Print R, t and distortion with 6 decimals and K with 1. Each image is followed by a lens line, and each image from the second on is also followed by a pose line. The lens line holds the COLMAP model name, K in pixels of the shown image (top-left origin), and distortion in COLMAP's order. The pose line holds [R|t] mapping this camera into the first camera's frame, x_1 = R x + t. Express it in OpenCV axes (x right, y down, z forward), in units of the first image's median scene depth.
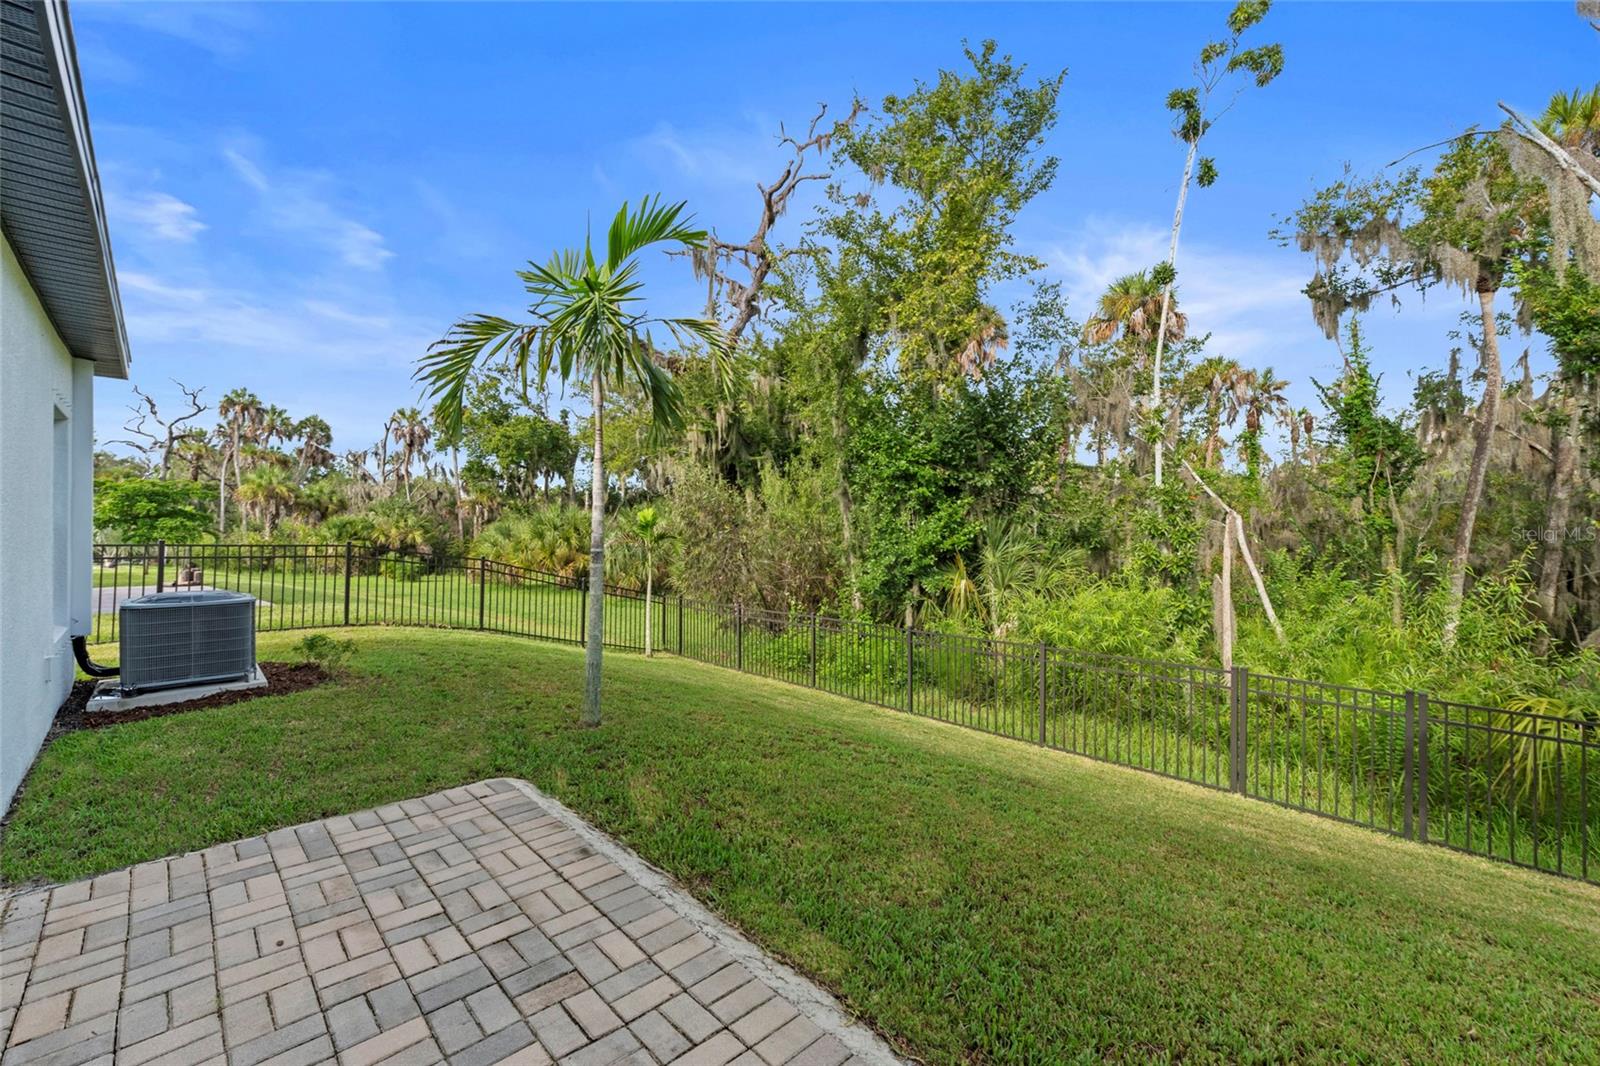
lens RADIAL K [[634.0, 0, 798.9], [0, 634.0, 532.0], [0, 0, 1]] dist [-0.000569, -0.000041]
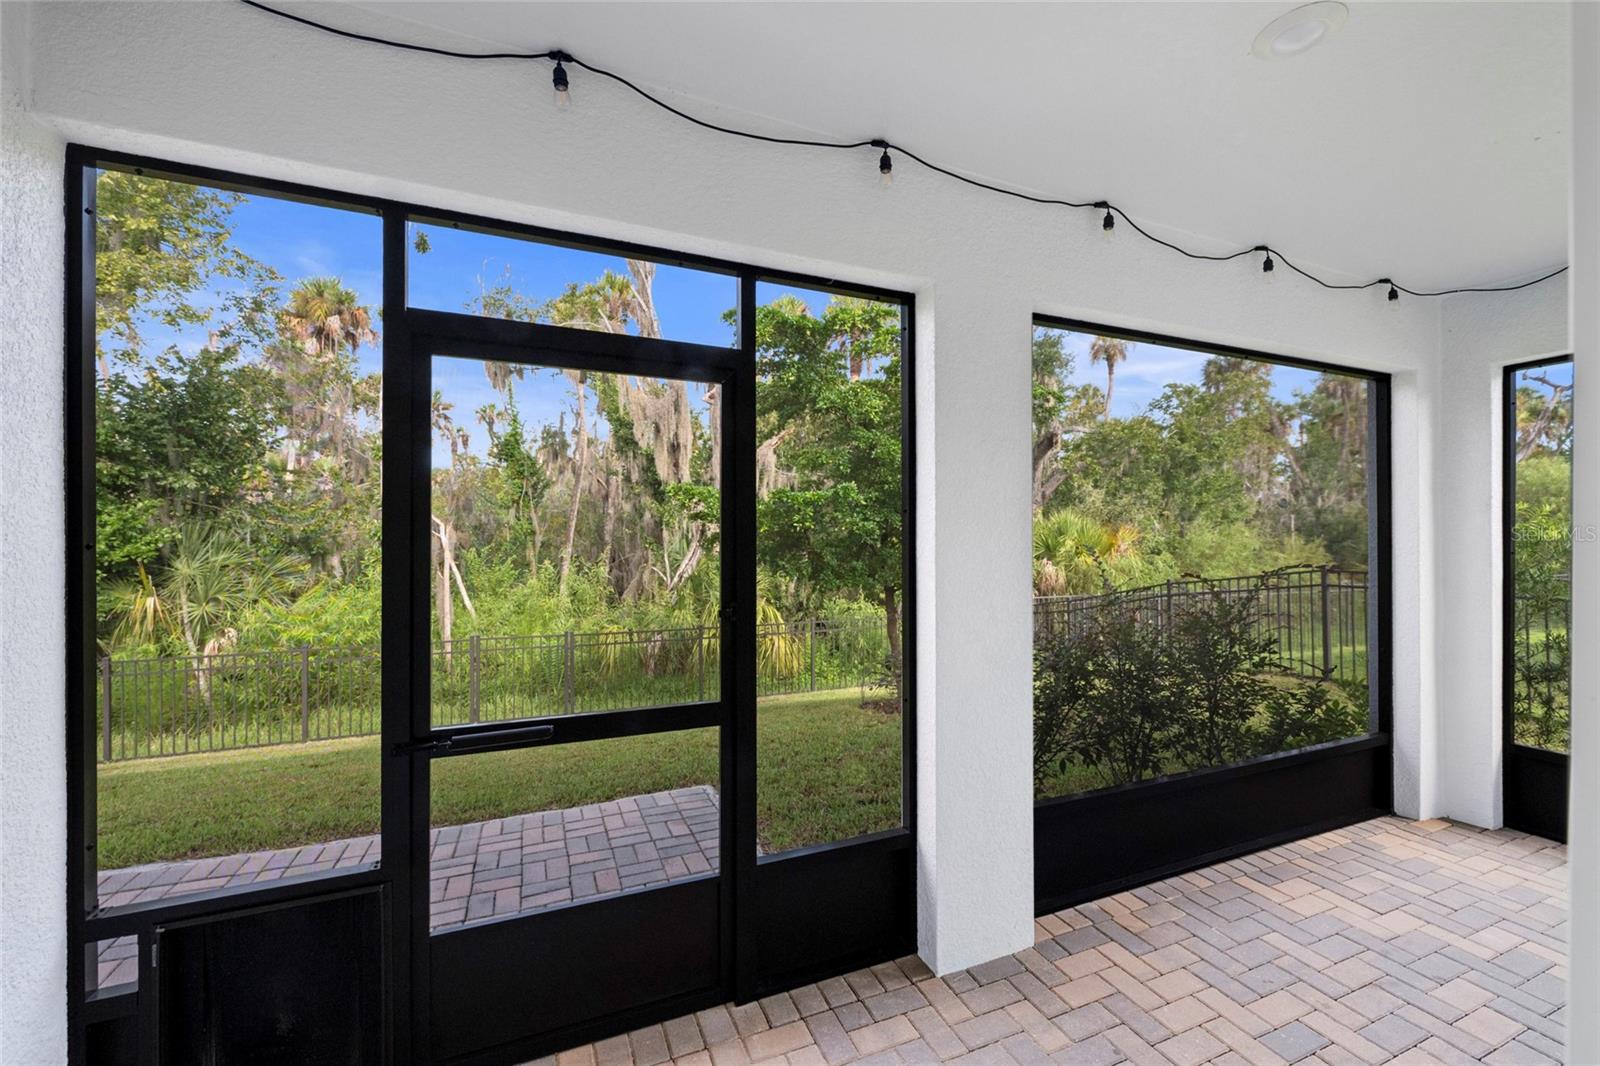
lens RADIAL K [[634.0, 0, 798.4], [0, 634.0, 533.2], [0, 0, 1]] dist [-0.000569, -0.000041]
pose [[0.382391, -0.008018, 0.923966, -0.159976], [0.000558, 0.999964, 0.008447, -0.014006], [-0.924001, -0.002714, 0.382382, -0.103141]]
